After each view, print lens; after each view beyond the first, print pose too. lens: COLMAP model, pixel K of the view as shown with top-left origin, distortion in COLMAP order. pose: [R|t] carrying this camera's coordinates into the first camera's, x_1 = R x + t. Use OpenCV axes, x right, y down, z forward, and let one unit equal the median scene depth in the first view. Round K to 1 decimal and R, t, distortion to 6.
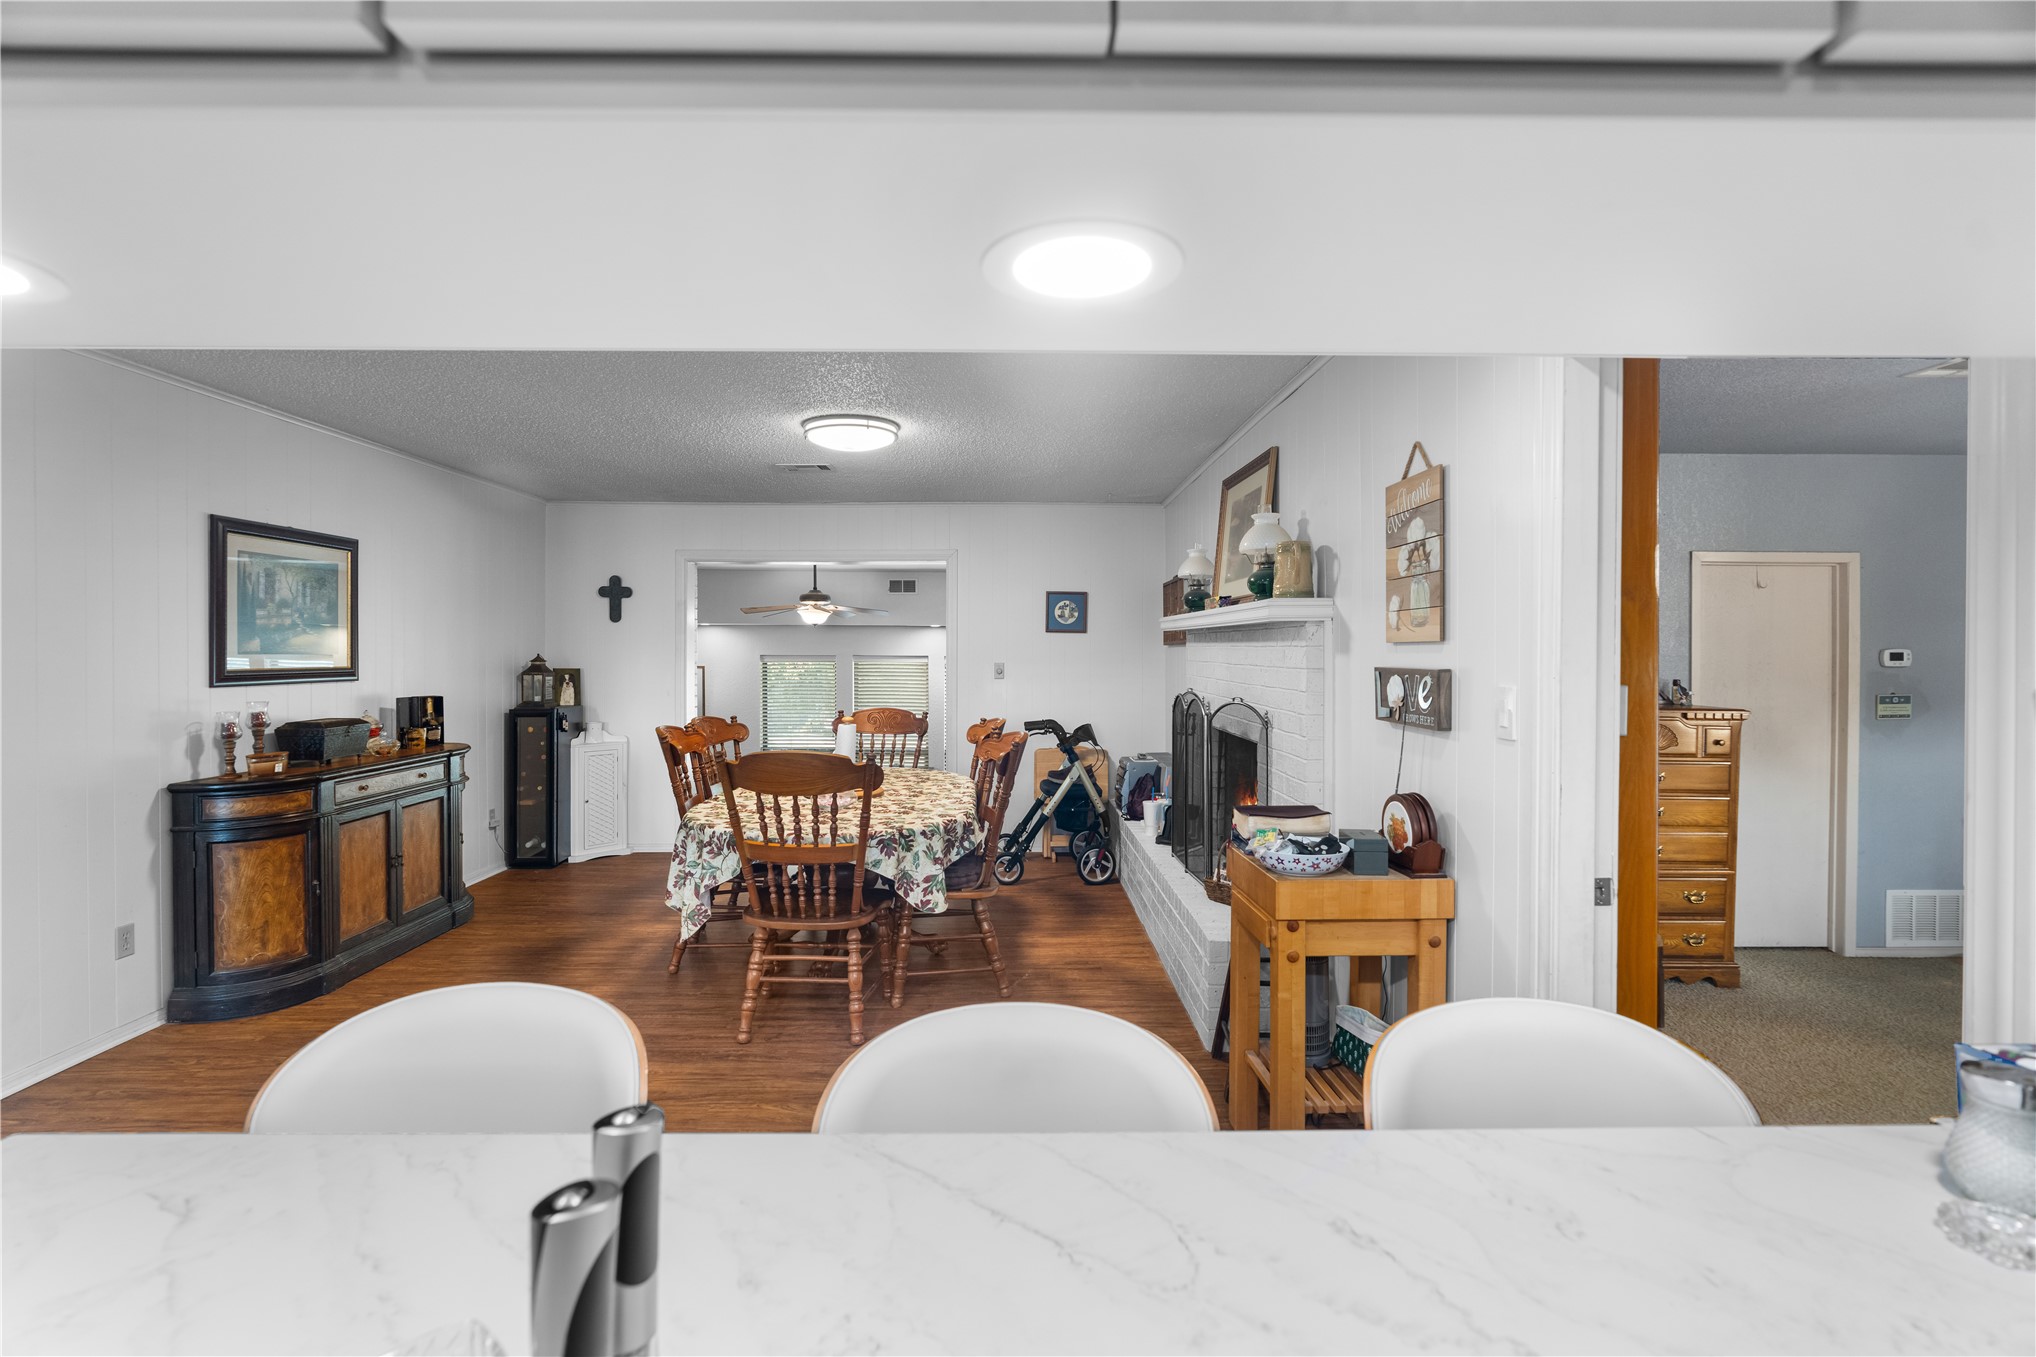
lens RADIAL K [[926.2, 0, 1015.3], [0, 926.2, 651.3], [0, 0, 1]] dist [-0.014204, 0.004742]
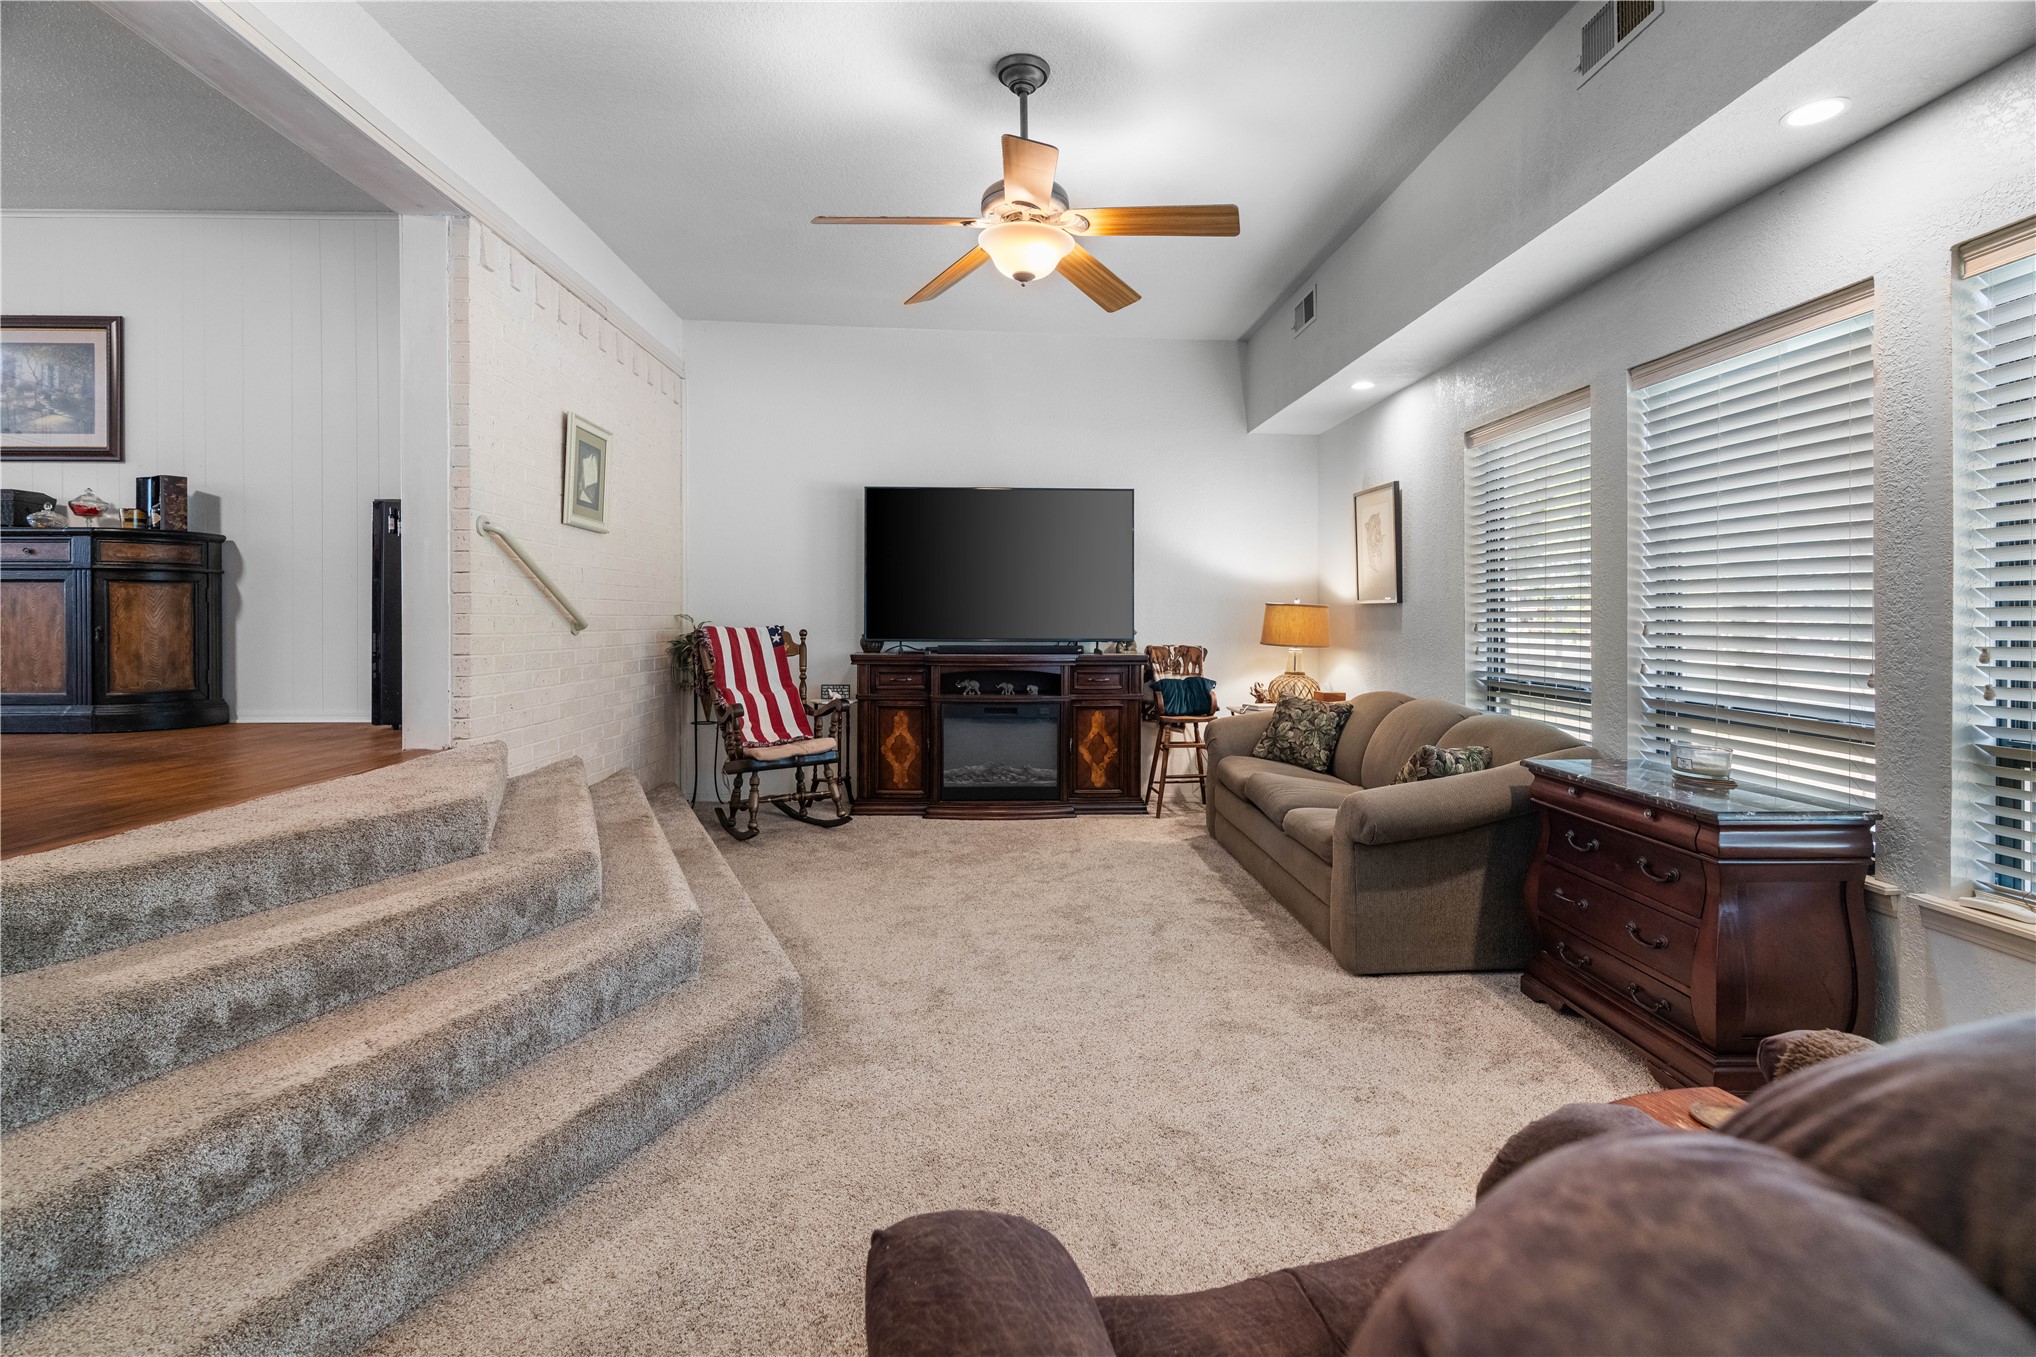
lens RADIAL K [[935.5, 0, 1013.1], [0, 935.5, 642.9], [0, 0, 1]] dist [-0.007552, 0.000705]
pose [[0.020943, 0.003017, -0.999776, 0.344133], [-0.000782, 0.999995, 0.003001, 0.265221], [0.999780, 0.000719, 0.020945, 2.321304]]
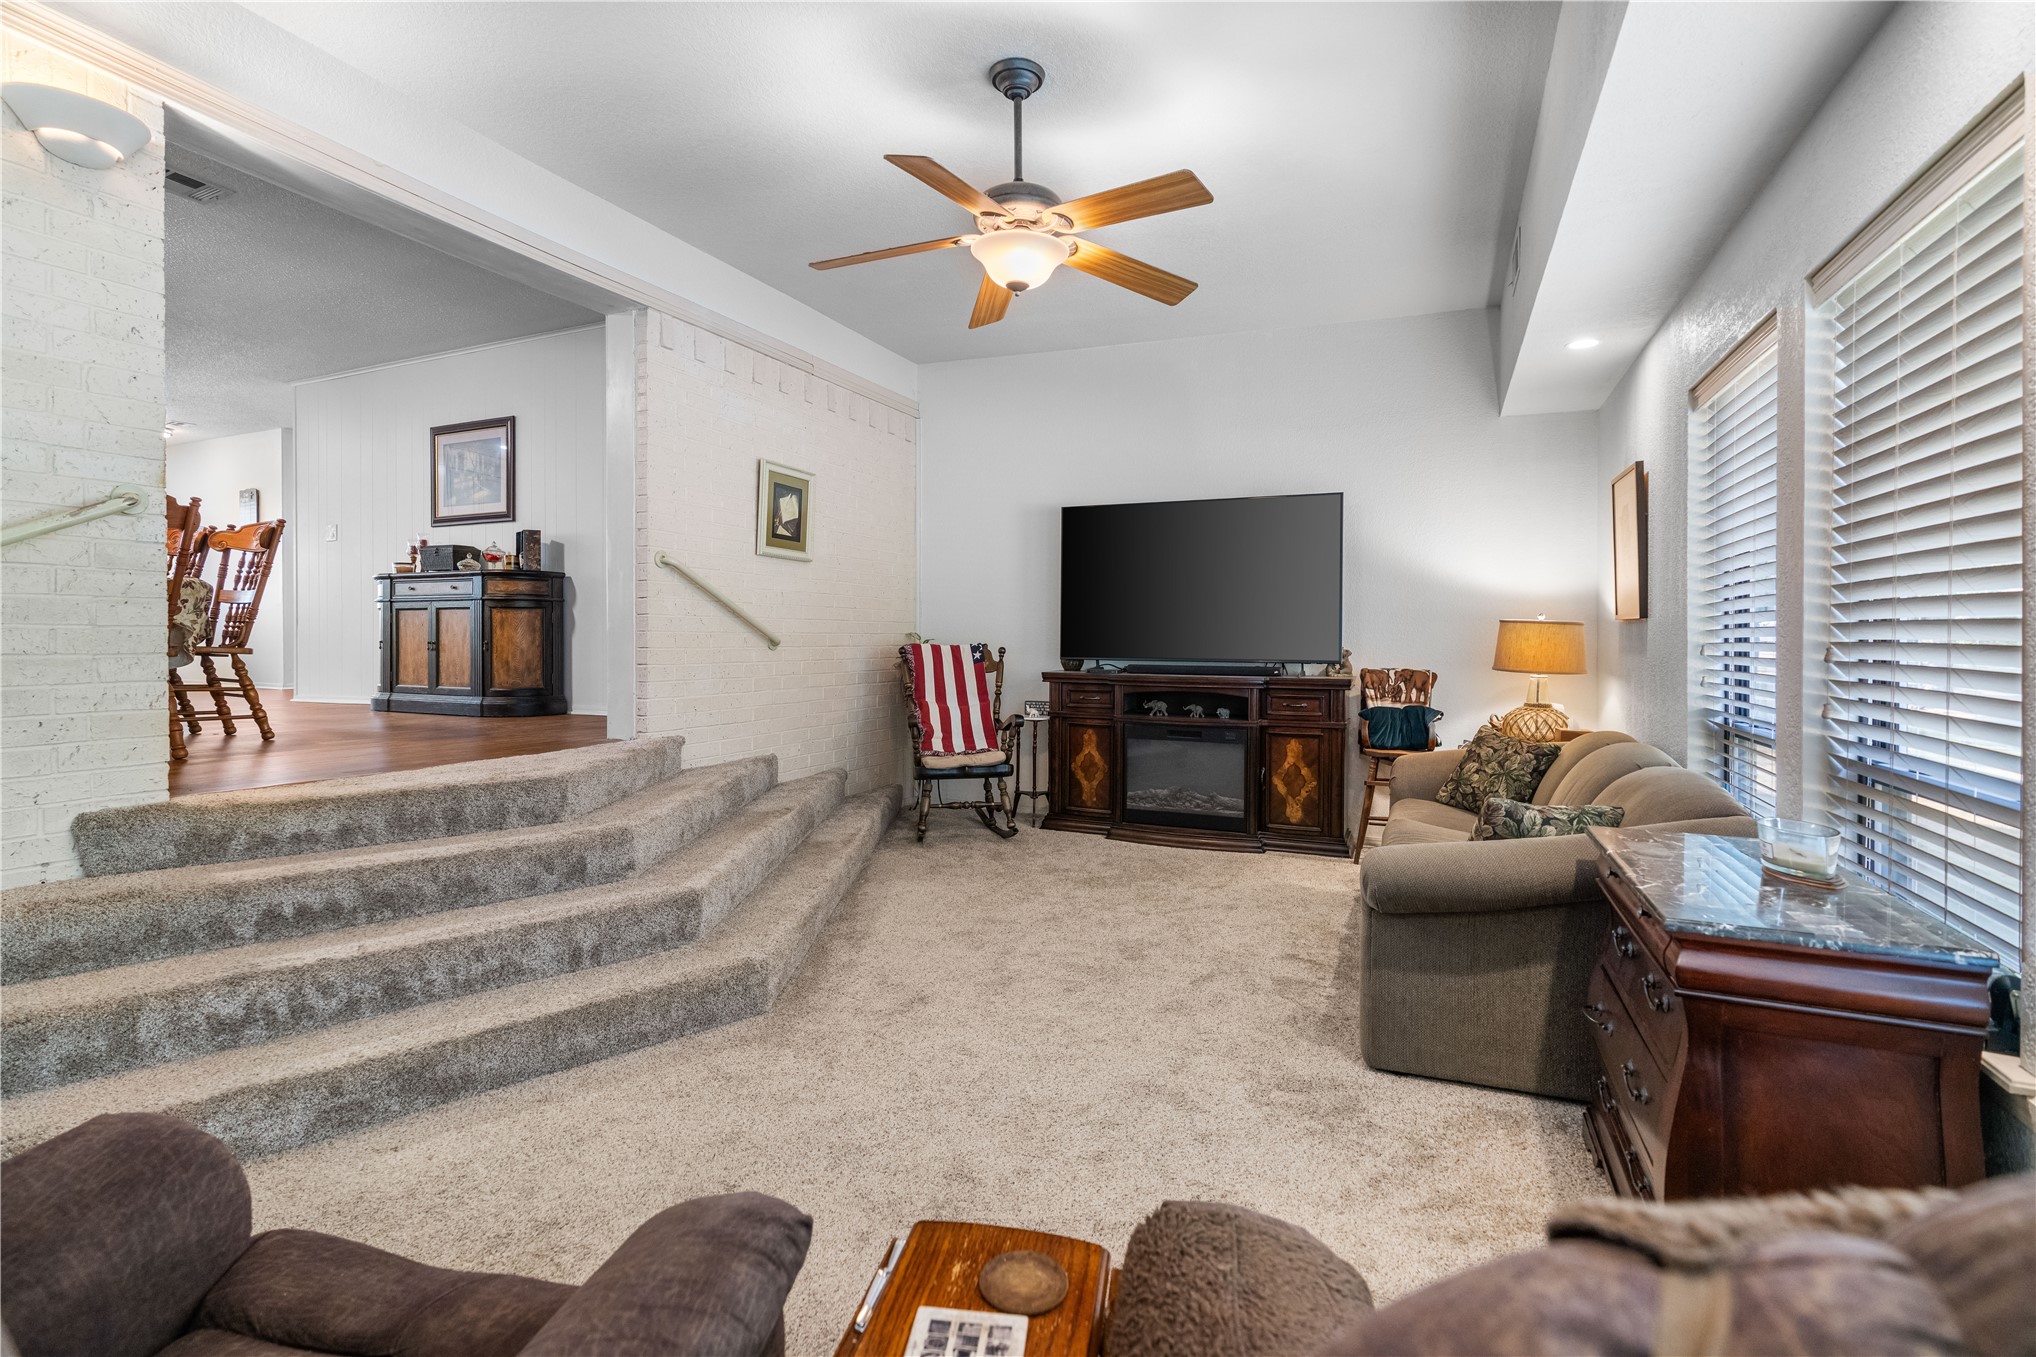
lens RADIAL K [[931.0, 0, 1012.8], [0, 931.0, 667.1], [0, 0, 1]] dist [-0.007788, 0.000628]
pose [[-0.422049, 0.003904, -0.906565, 0.246178], [-0.014172, 0.999840, 0.010903, 0.264585], [0.906462, 0.017449, -0.421926, 2.700616]]
